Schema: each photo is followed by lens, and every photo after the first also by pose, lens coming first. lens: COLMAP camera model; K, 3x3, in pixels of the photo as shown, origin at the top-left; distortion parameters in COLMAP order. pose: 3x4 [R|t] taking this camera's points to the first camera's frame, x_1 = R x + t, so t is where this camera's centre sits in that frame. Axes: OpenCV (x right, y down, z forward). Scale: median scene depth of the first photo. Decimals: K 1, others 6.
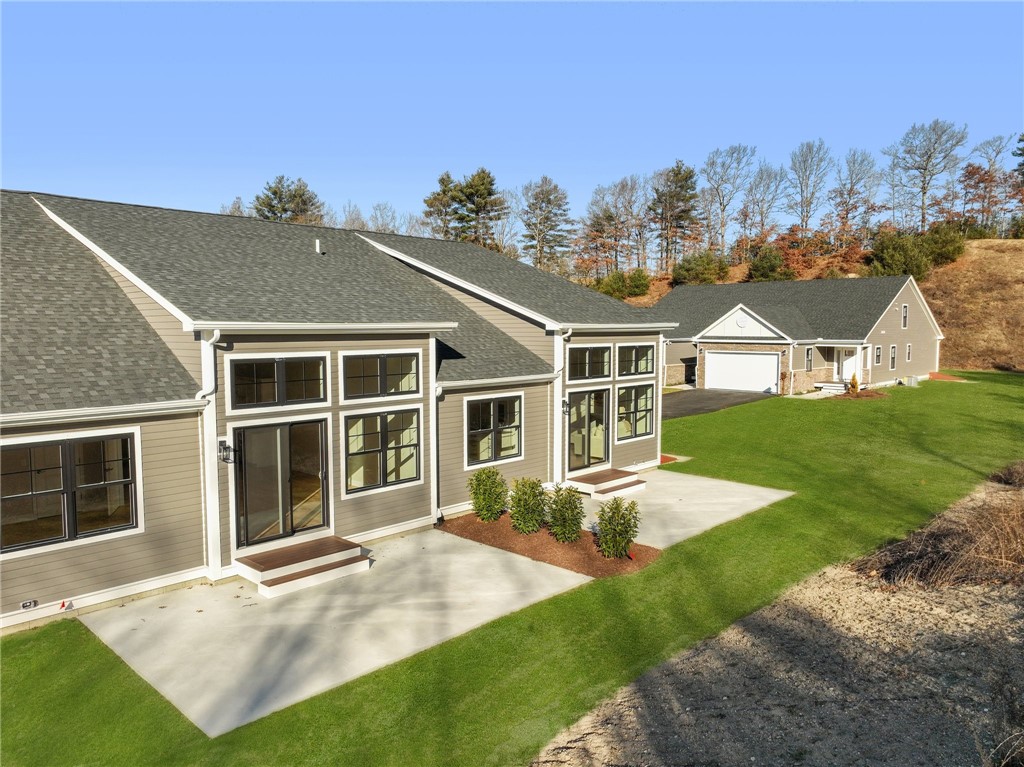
lens RADIAL K [[720.5, 0, 512.0], [0, 720.5, 383.5], [0, 0, 1]] dist [0.000811, 0.012231]
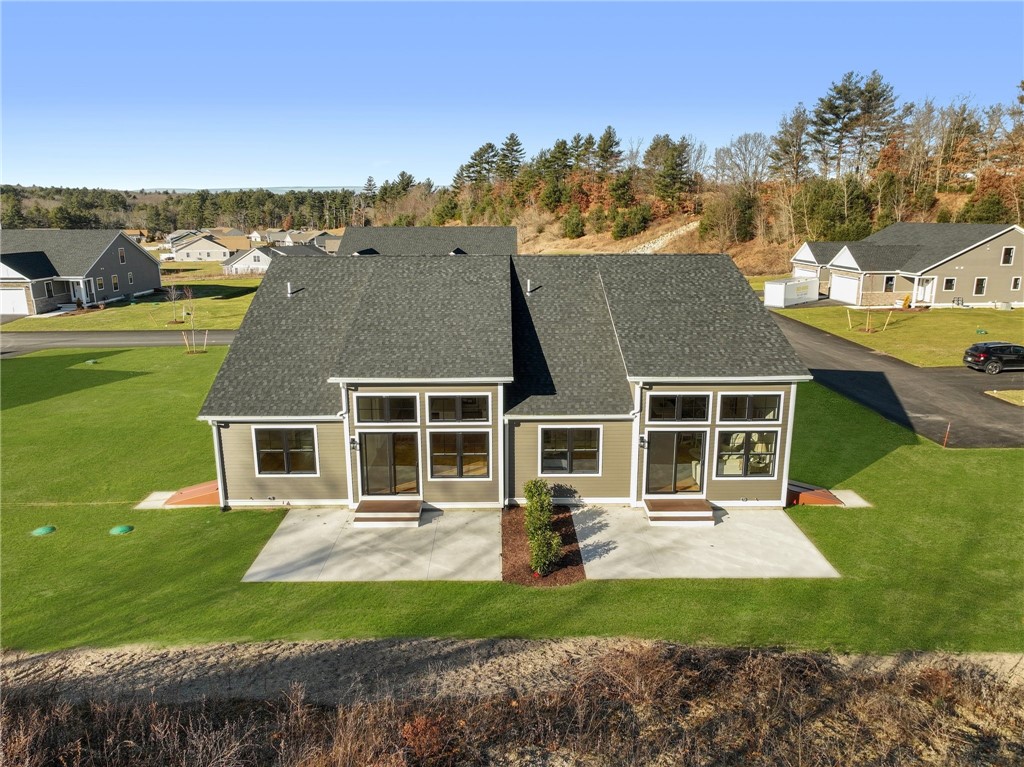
lens RADIAL K [[720.5, 0, 512.0], [0, 720.5, 383.5], [0, 0, 1]] dist [0.000811, 0.012231]
pose [[0.695224, 0.167396, -0.699029, 0.151414], [-0.055610, 0.982116, 0.179879, -0.054429], [0.716638, -0.086183, 0.692100, 0.003281]]
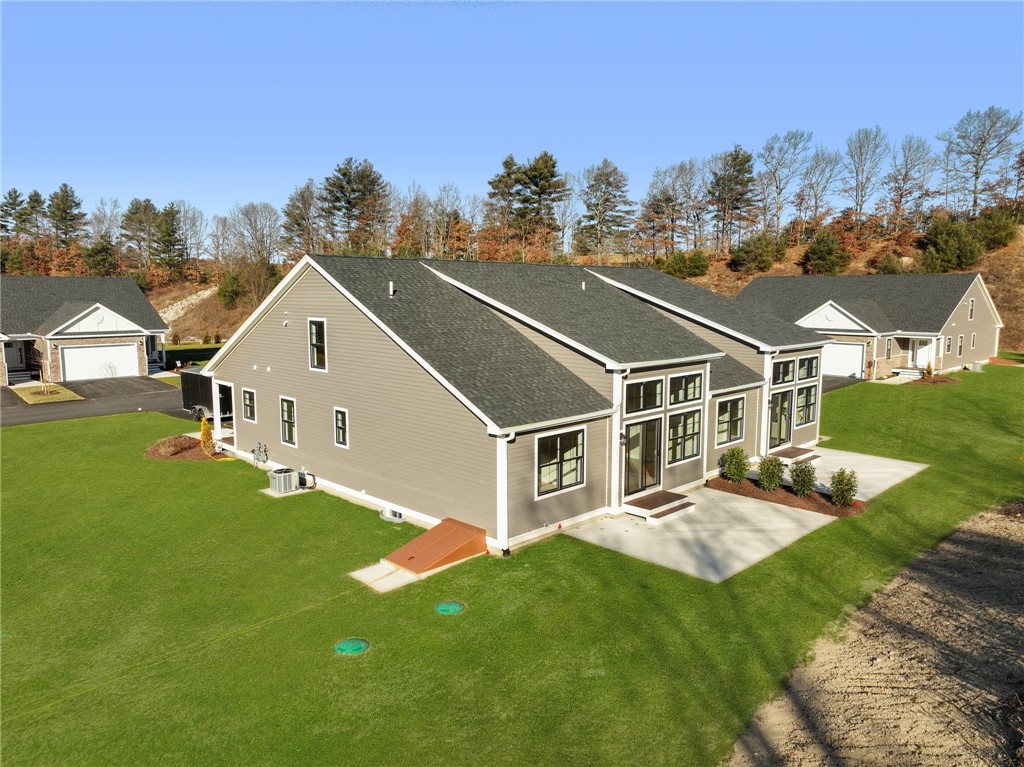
lens RADIAL K [[720.5, 0, 512.0], [0, 720.5, 383.5], [0, 0, 1]] dist [0.000811, 0.012231]
pose [[0.999572, 0.005828, -0.028672, -0.080028], [-0.004480, 0.998892, 0.046854, -0.014703], [0.028914, -0.046705, 0.998490, -0.088728]]
